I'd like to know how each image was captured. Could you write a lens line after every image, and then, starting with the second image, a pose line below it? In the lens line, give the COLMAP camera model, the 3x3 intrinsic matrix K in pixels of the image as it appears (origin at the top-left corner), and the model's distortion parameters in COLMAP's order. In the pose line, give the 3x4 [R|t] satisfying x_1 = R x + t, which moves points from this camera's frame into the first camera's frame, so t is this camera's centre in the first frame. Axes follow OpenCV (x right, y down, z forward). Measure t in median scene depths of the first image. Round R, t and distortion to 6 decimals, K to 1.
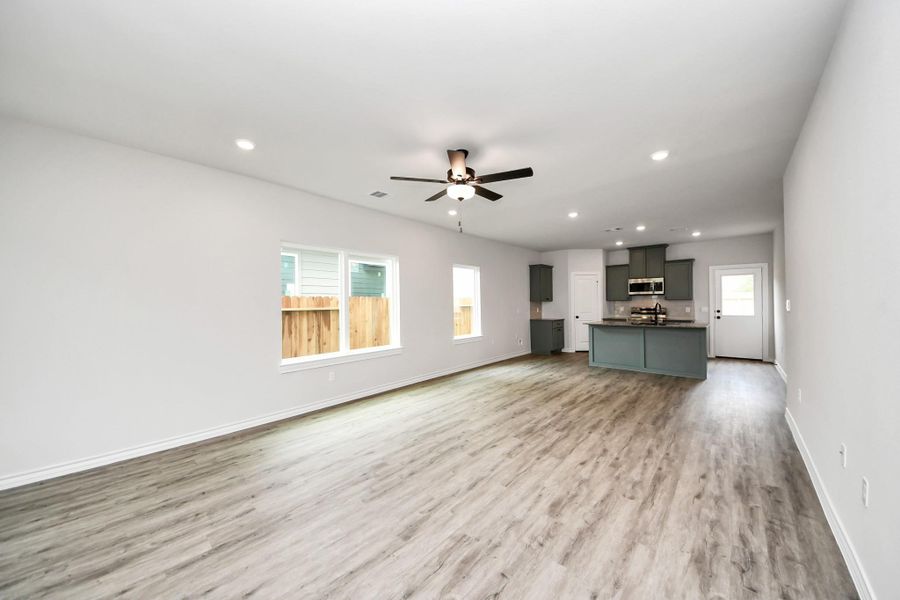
lens RADIAL K [[319.9, 0, 443.6], [0, 319.9, 303.5], [0, 0, 1]] dist [0.014703, -0.007871]
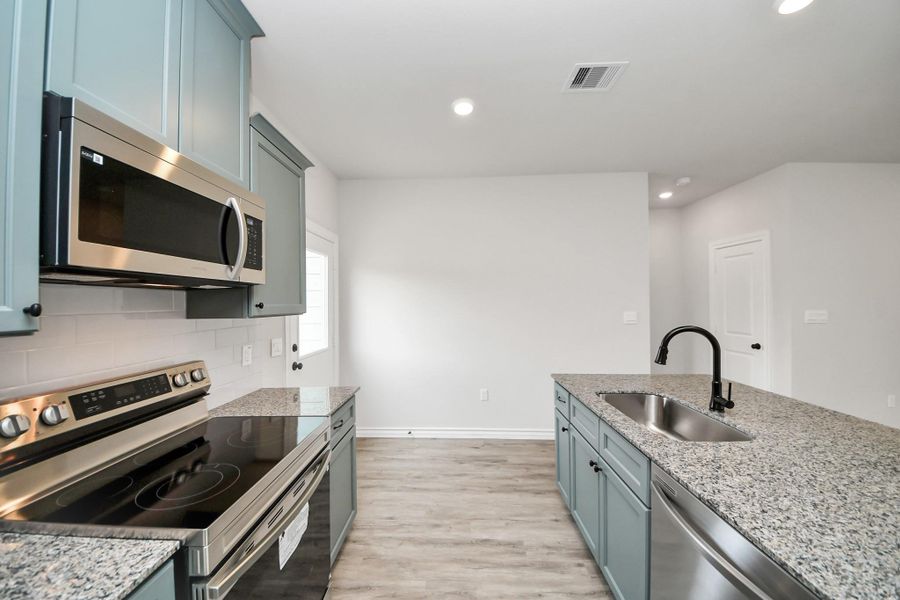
lens RADIAL K [[319.9, 0, 454.7], [0, 319.9, 304.3], [0, 0, 1]] dist [0.014703, -0.007871]
pose [[-0.662769, 0.011980, 0.748728, 1.123110], [0.014839, 0.999886, -0.002864, -0.041105], [-0.748677, 0.009212, -0.662871, 2.481452]]
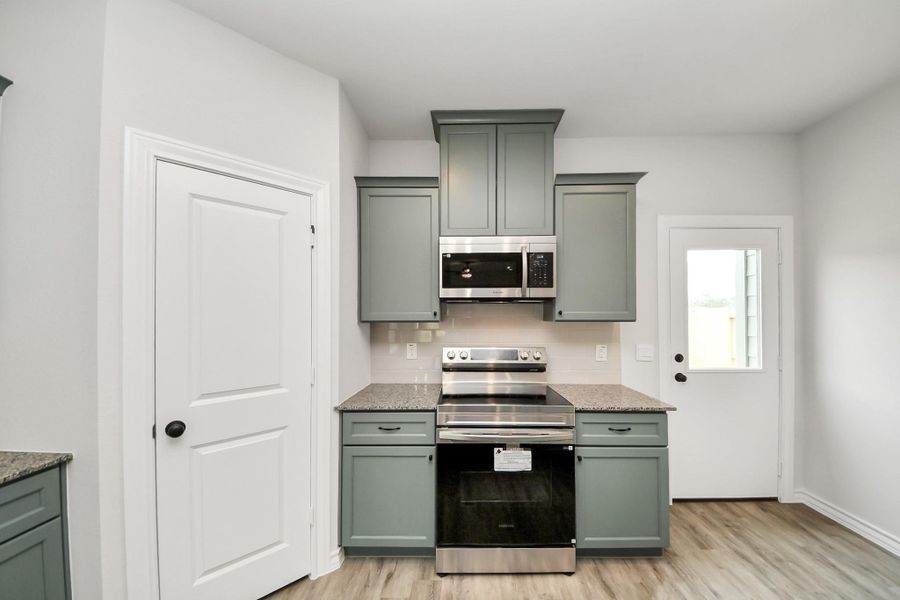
lens RADIAL K [[337.5, 0, 460.9], [0, 337.5, 313.4], [0, 0, 1]] dist [0.008855, -0.006513]
pose [[0.739590, 0.016776, 0.672849, 1.060138], [-0.003221, 0.999766, -0.021387, -0.028663], [-0.673050, 0.013651, 0.739471, 2.033299]]
